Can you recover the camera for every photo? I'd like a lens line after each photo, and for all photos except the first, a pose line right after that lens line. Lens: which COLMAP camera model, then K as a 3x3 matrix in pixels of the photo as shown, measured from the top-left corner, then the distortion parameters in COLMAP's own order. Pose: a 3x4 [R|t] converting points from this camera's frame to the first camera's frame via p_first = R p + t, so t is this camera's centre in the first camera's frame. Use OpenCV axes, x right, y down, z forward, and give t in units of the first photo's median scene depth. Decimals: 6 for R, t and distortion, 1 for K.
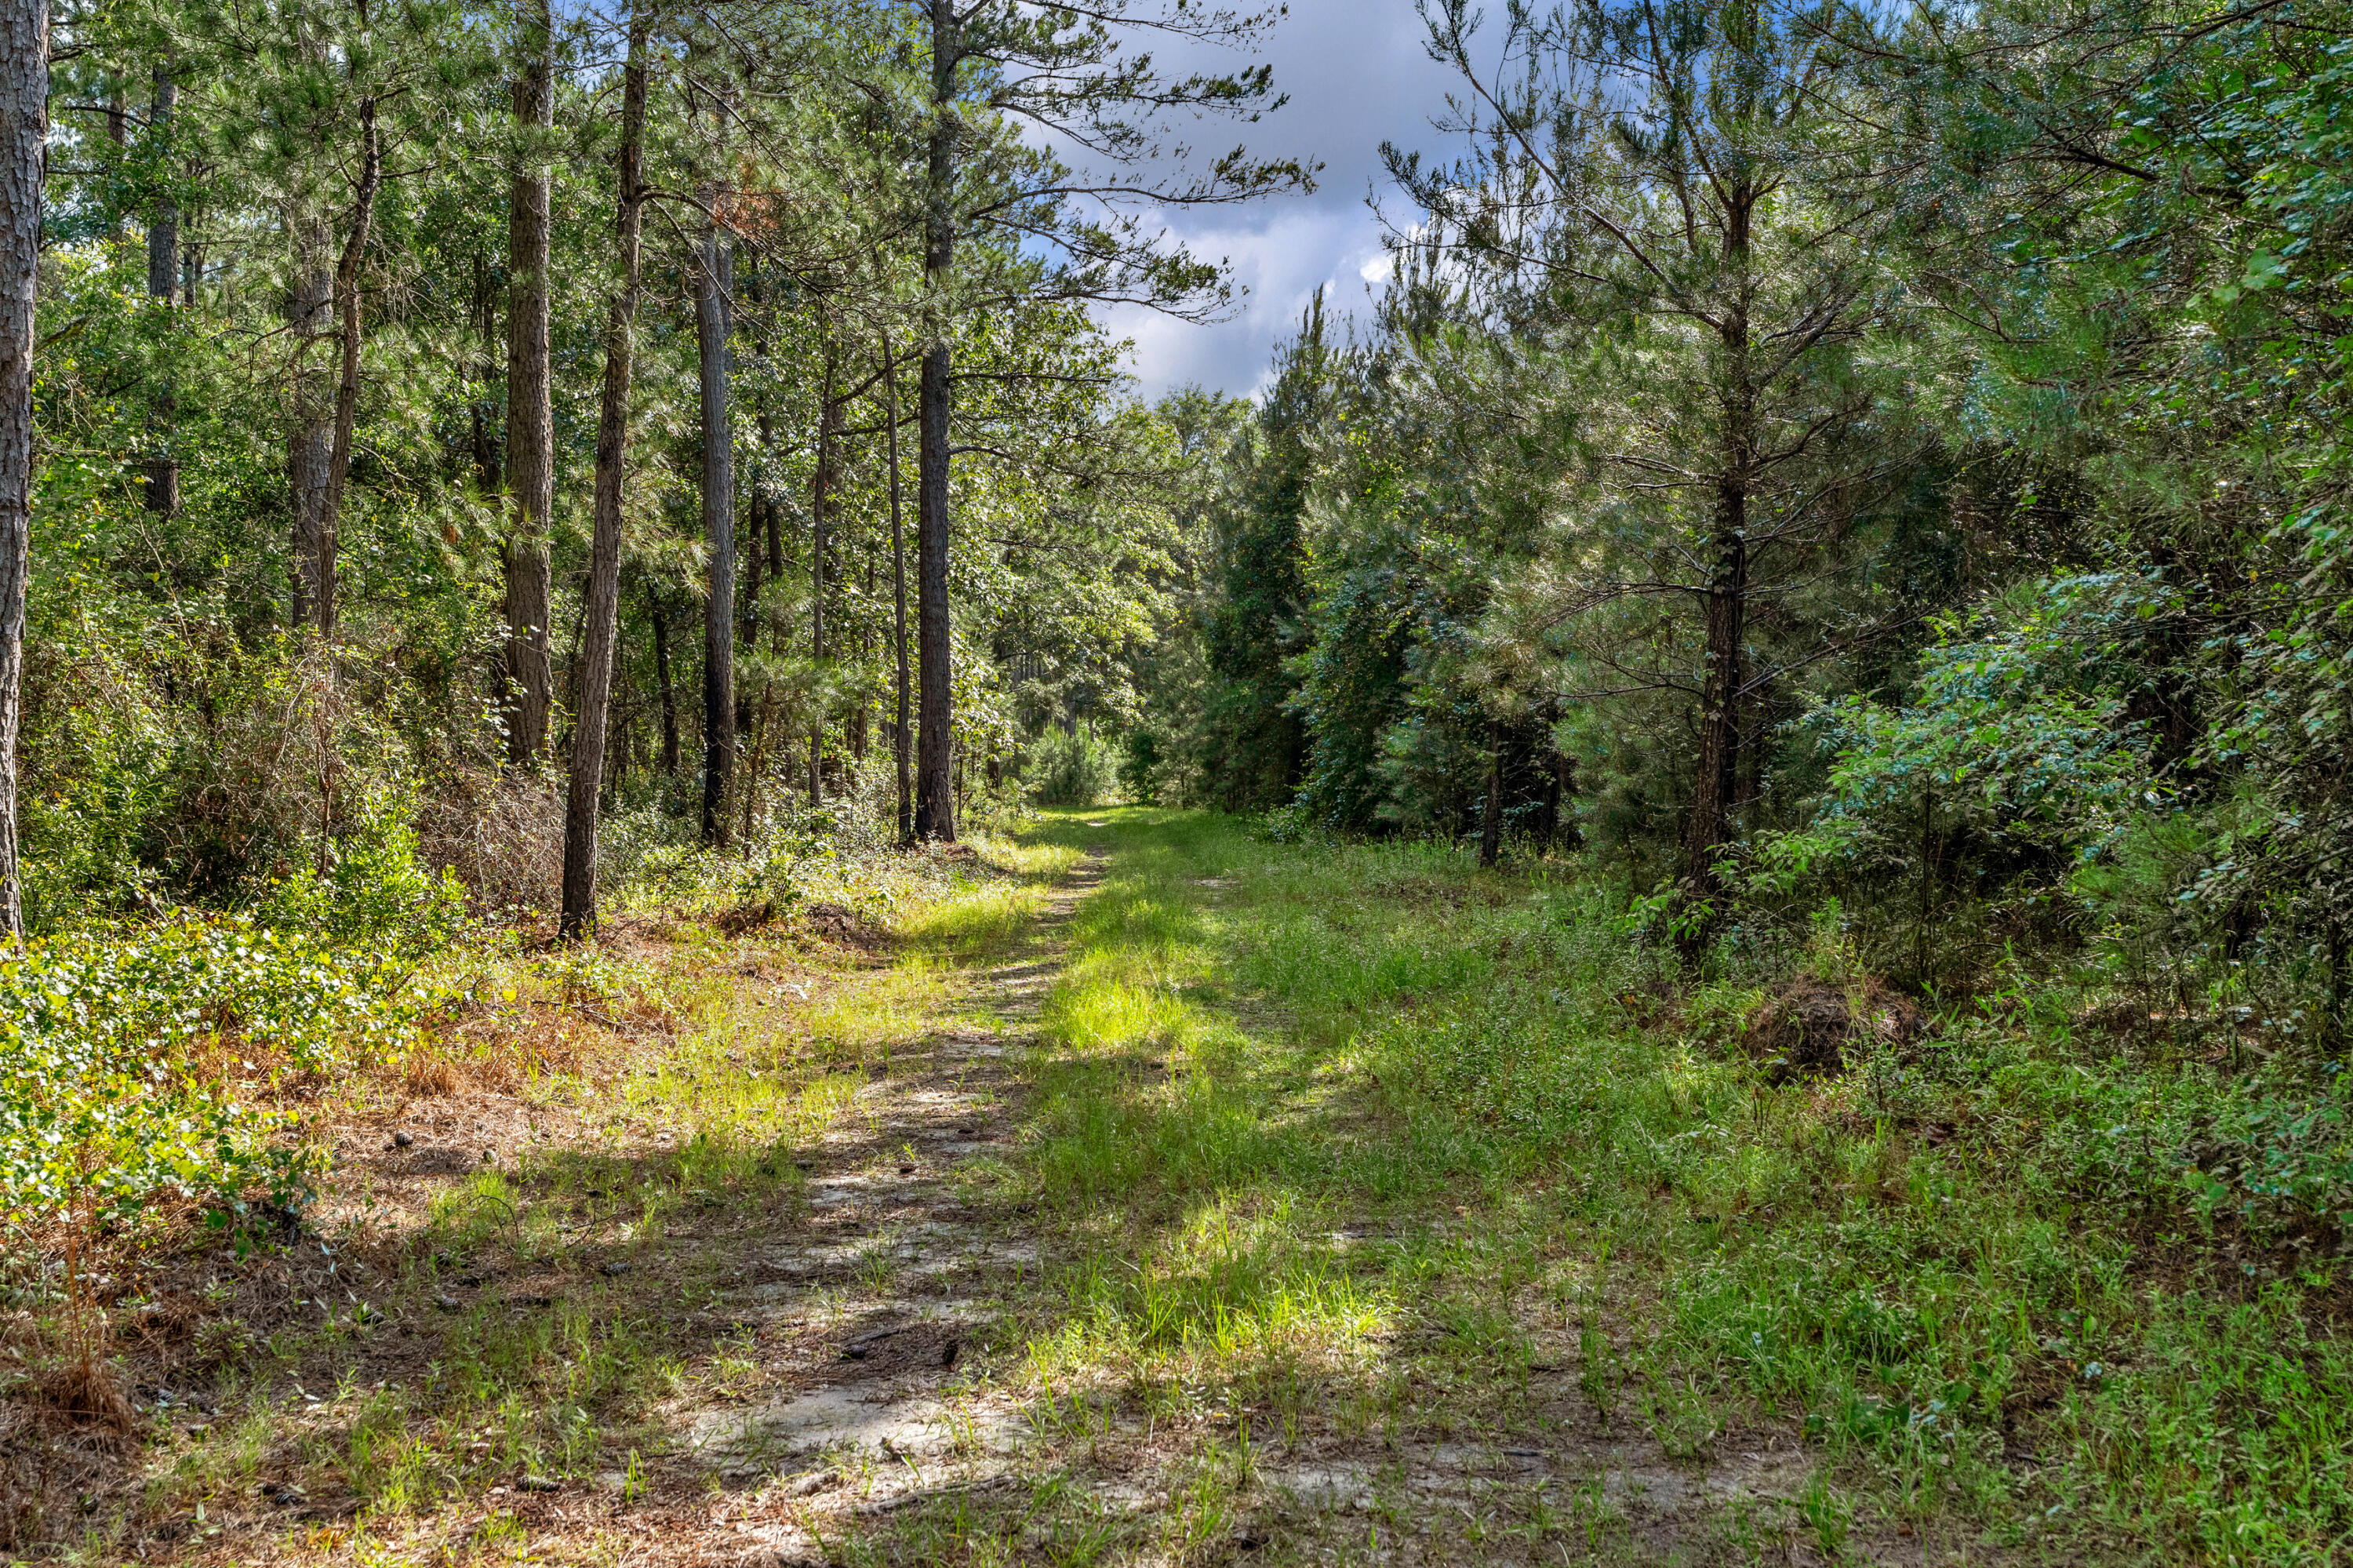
lens RADIAL K [[2333.5, 0, 1179.3], [0, 2333.5, 790.3], [0, 0, 1]] dist [0.009459, 0.000000]
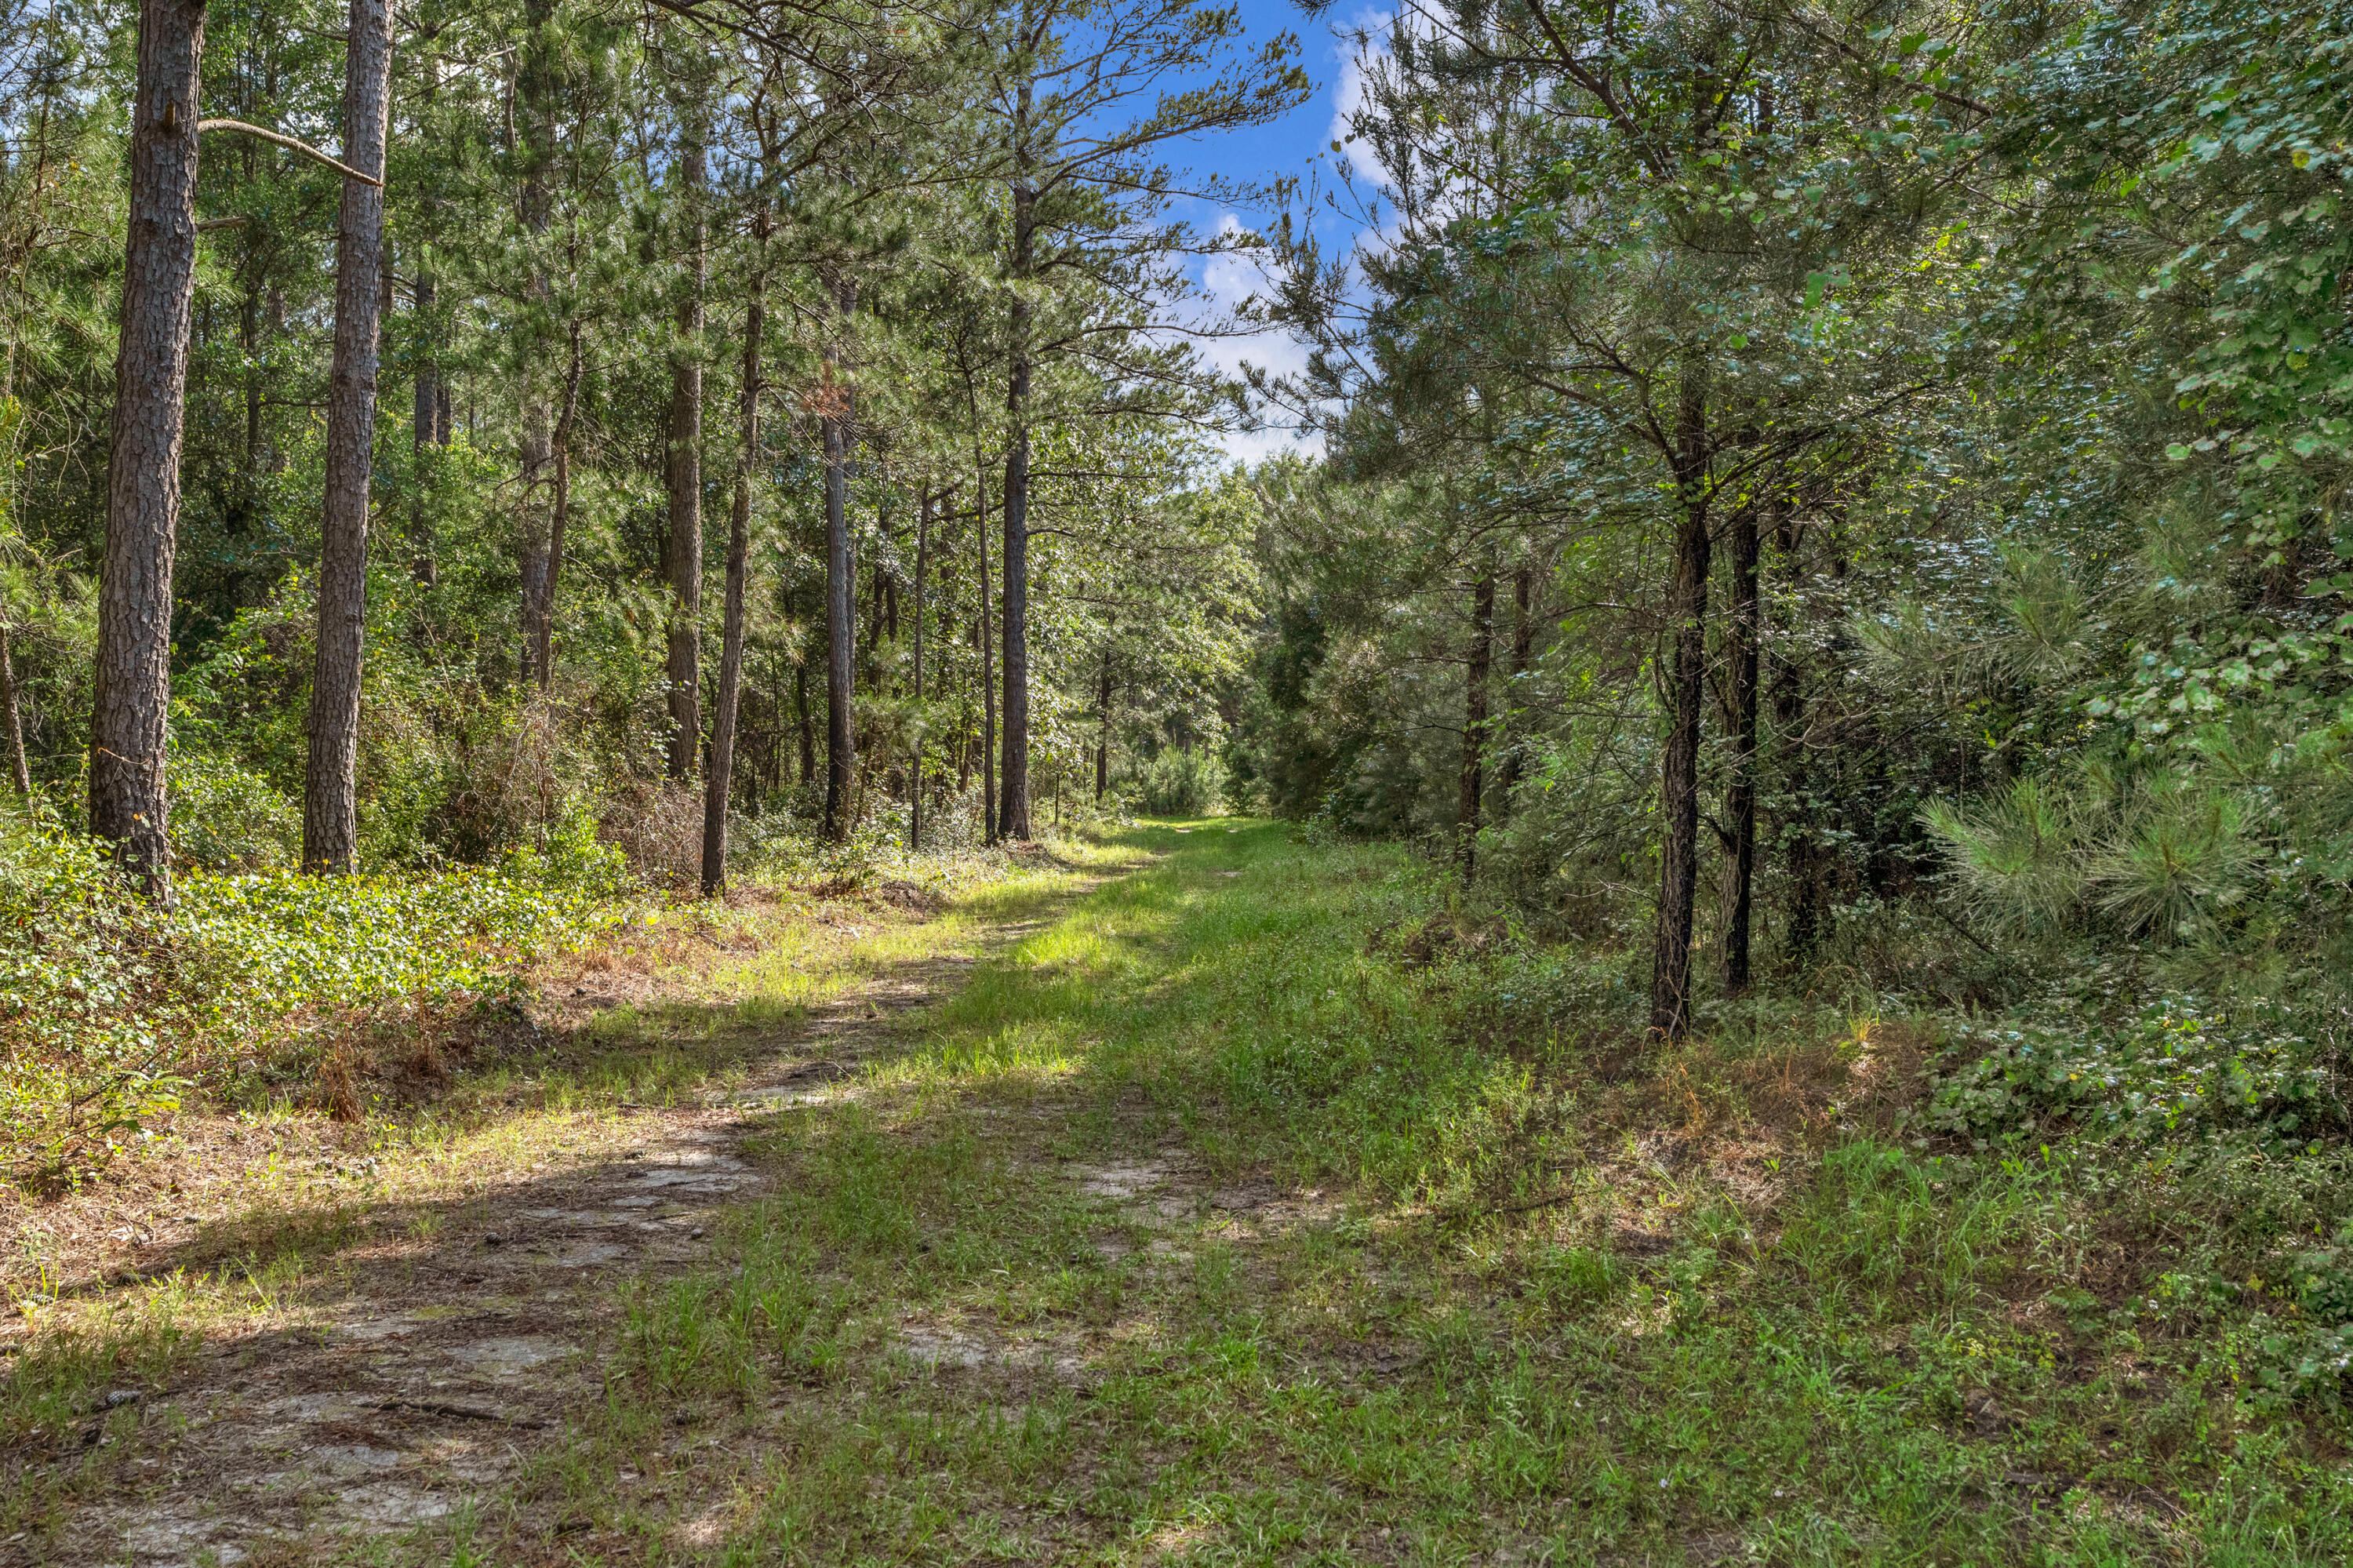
lens RADIAL K [[2121.5, 0, 1174.4], [0, 2121.5, 777.8], [0, 0, 1]] dist [0.001641, 0.006538]
pose [[0.997973, 0.002467, -0.063583, 0.101666], [-0.003261, 0.999918, -0.012382, 0.003619], [0.063548, 0.012564, 0.997900, -0.268185]]
